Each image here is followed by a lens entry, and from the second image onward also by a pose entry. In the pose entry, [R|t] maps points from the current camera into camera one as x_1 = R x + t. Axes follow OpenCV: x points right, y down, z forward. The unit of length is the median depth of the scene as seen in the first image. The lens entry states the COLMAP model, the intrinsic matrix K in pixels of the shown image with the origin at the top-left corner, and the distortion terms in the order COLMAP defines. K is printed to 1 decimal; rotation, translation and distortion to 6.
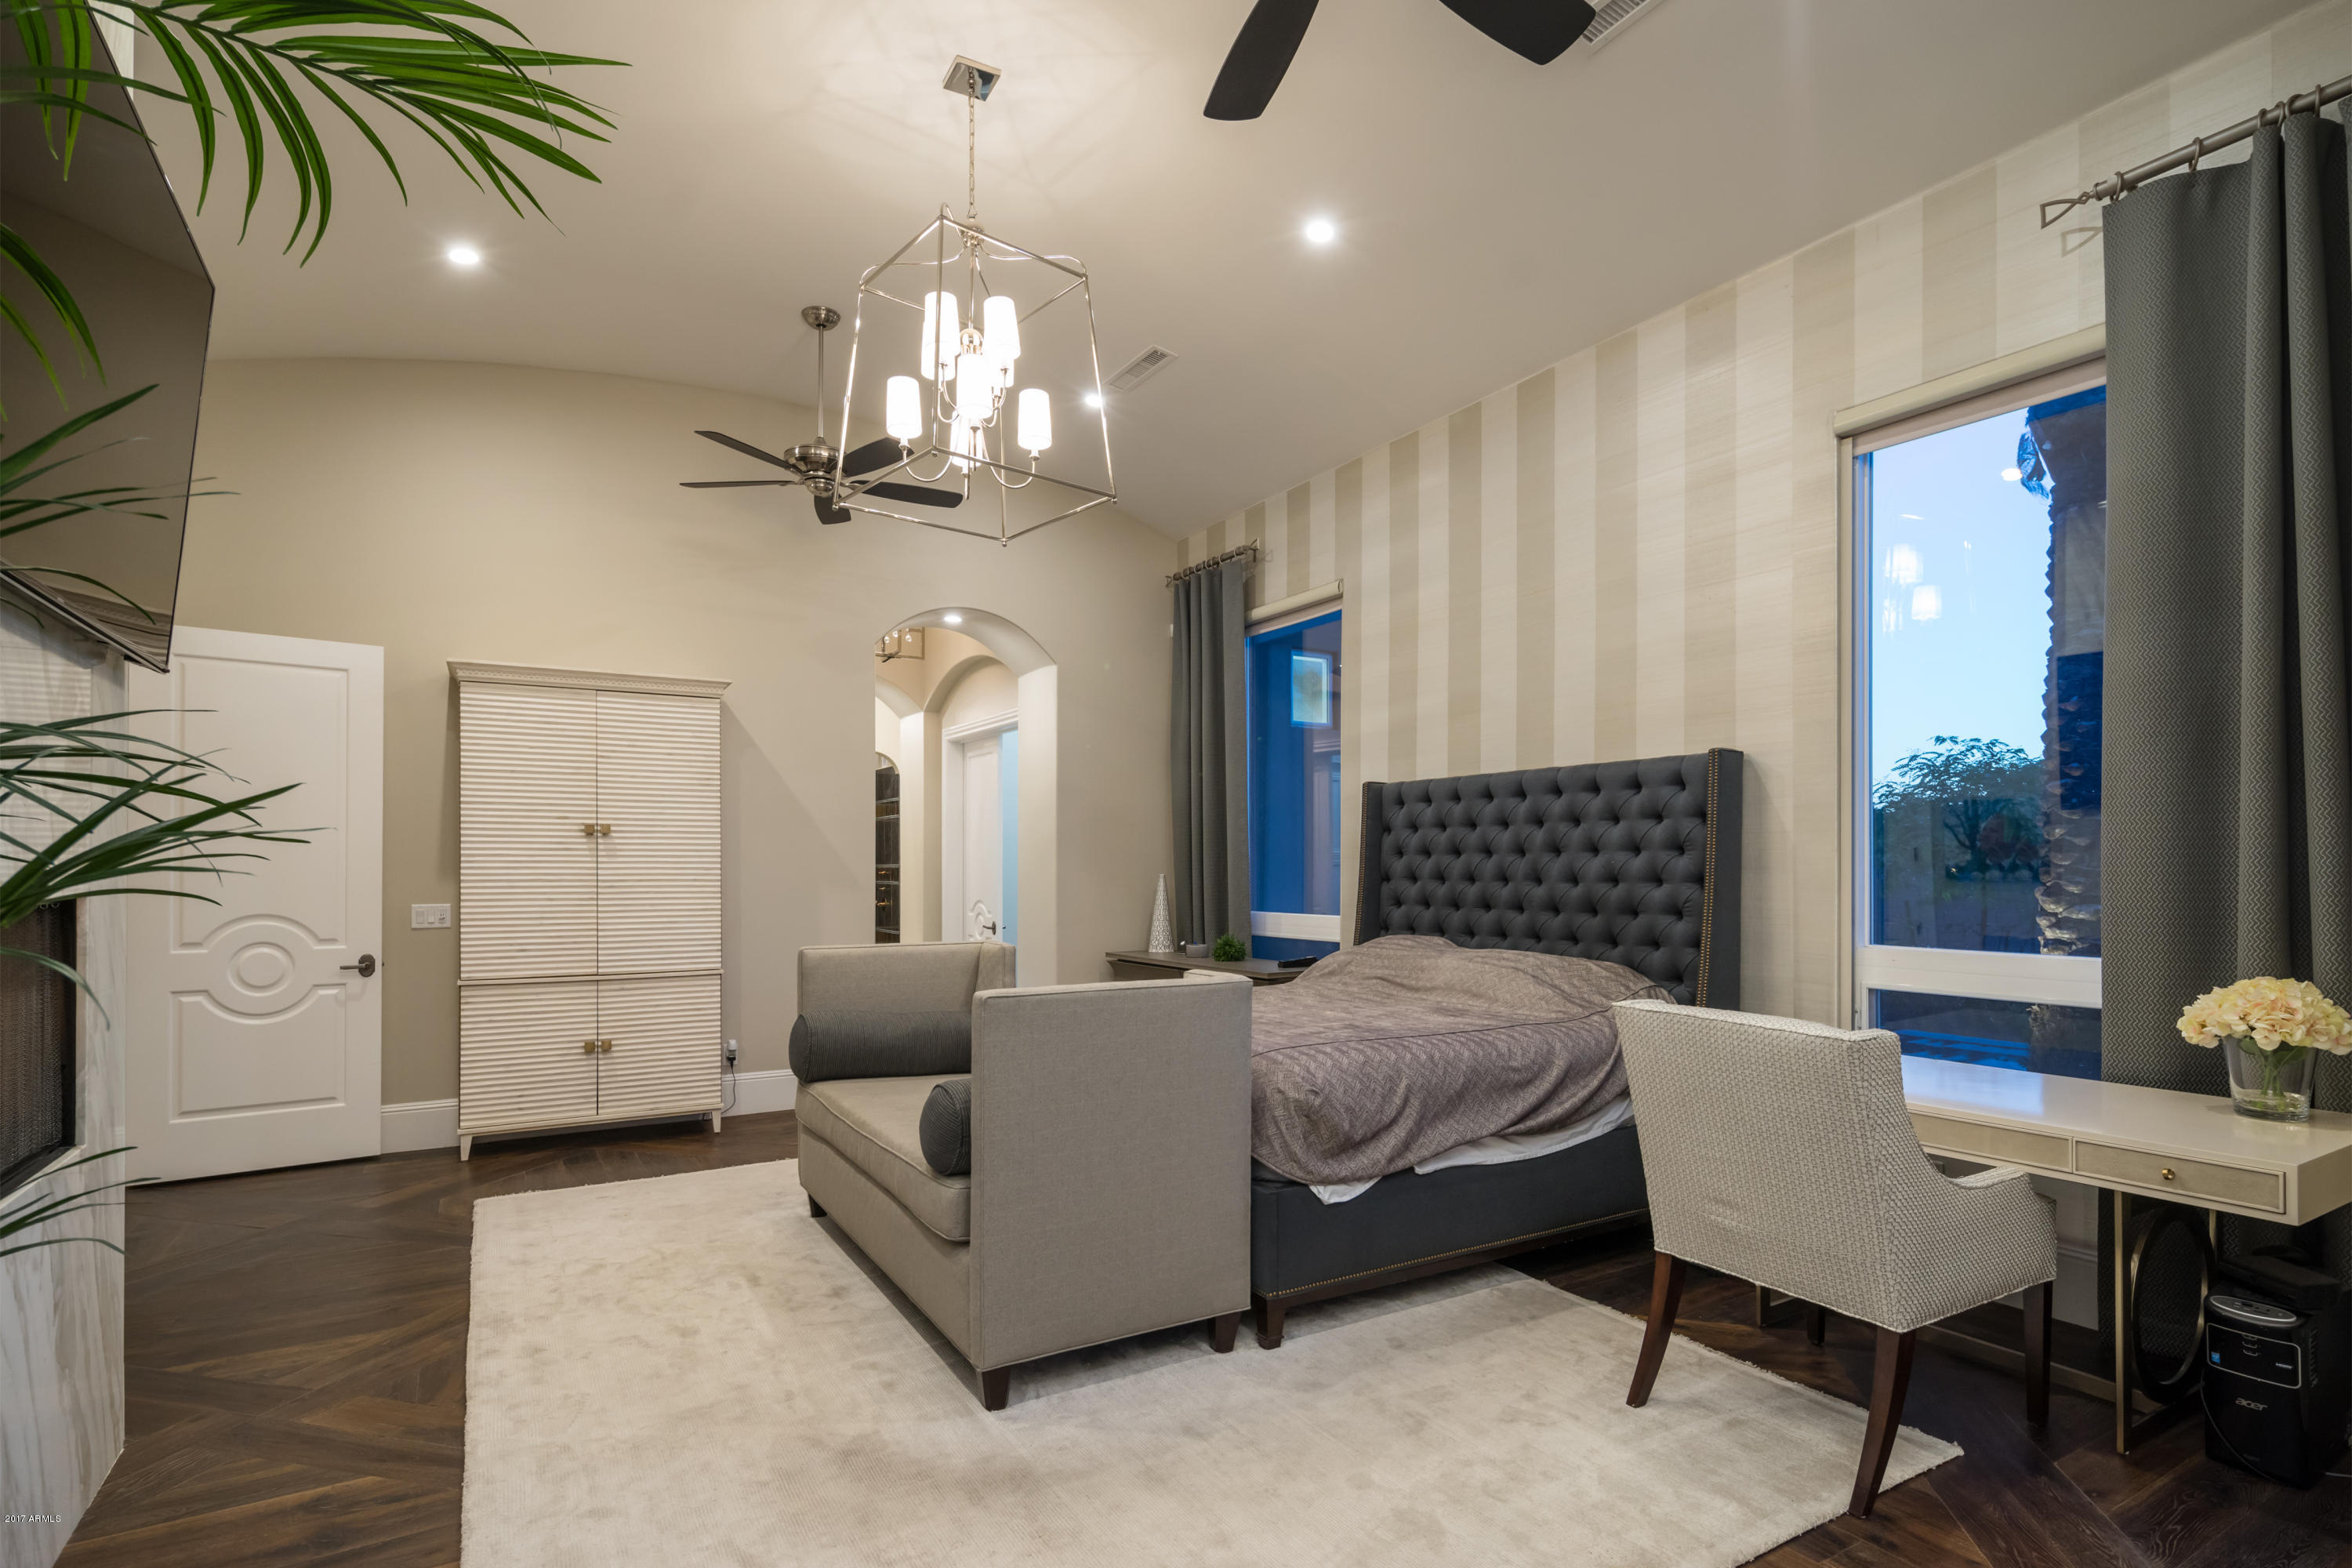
lens RADIAL K [[1159.5, 0, 1175.6], [0, 1159.5, 882.7], [0, 0, 1]] dist [-0.002110, -0.000808]
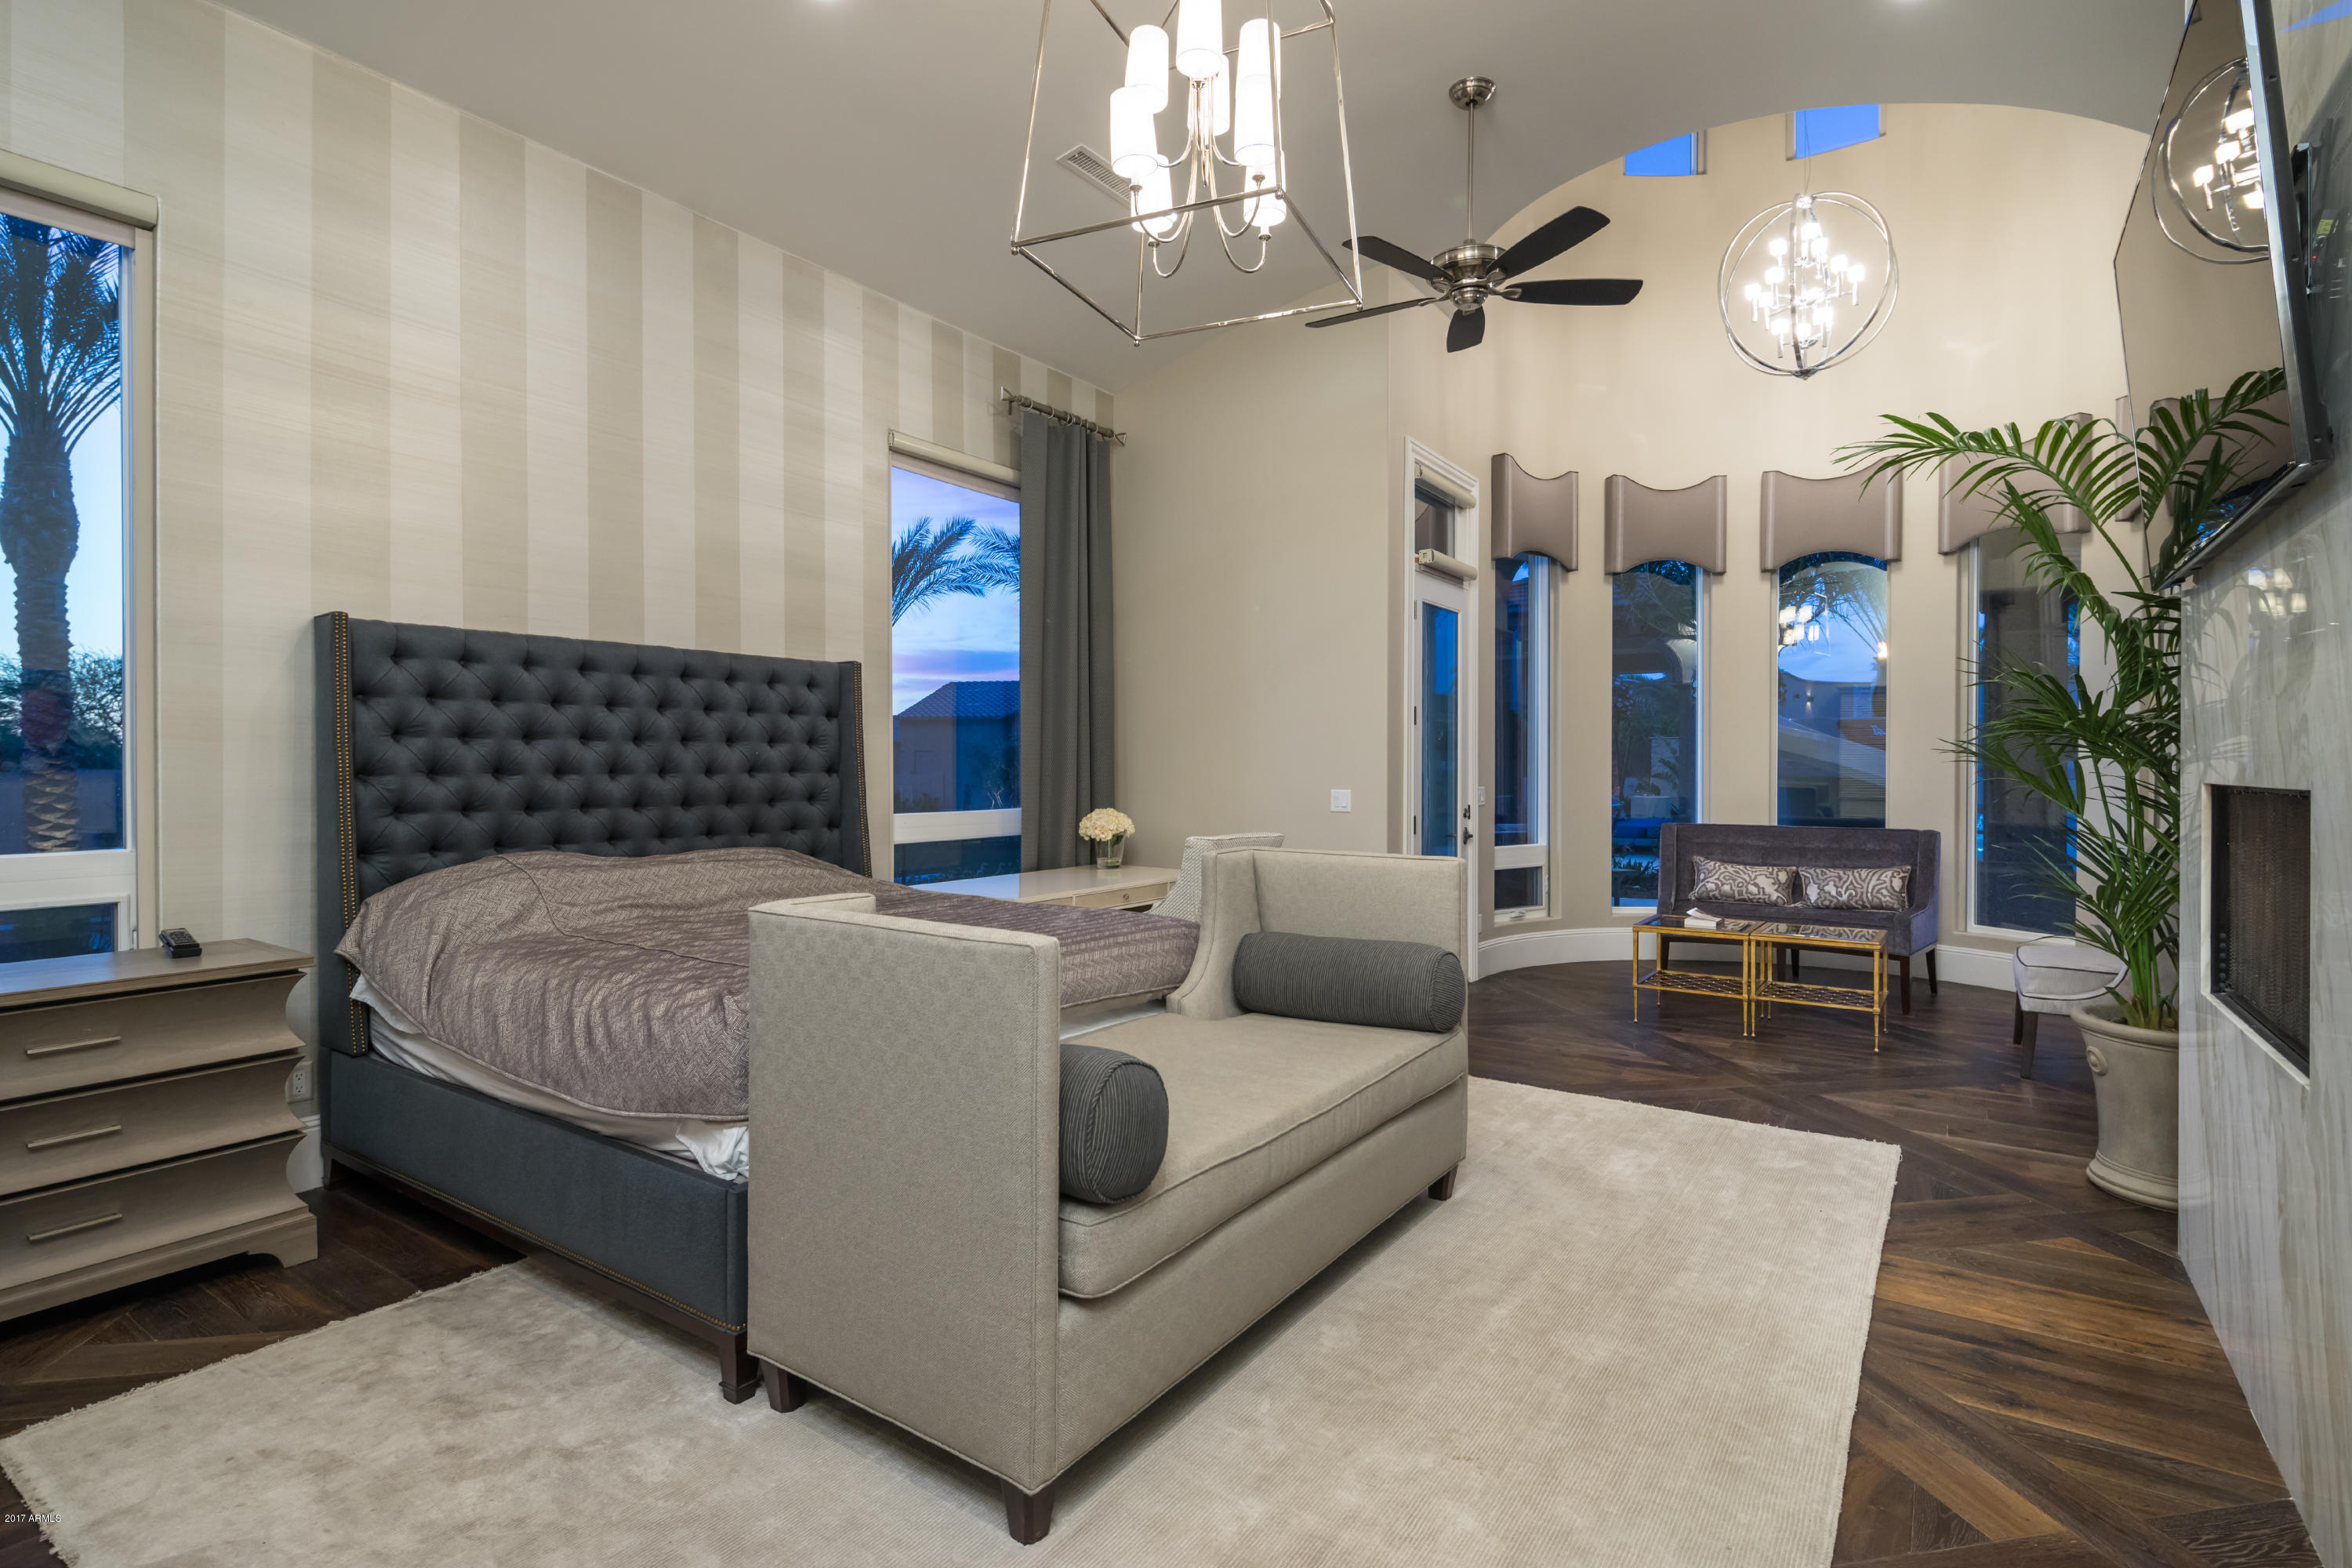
lens RADIAL K [[1140.5, 0, 1165.9], [0, 1140.5, 791.6], [0, 0, 1]] dist [0.001367, -0.000358]
pose [[-0.413348, -0.026560, 0.910186, -0.685587], [0.005617, 0.999481, 0.031717, -0.013058], [-0.910556, 0.018222, -0.412984, 1.066966]]
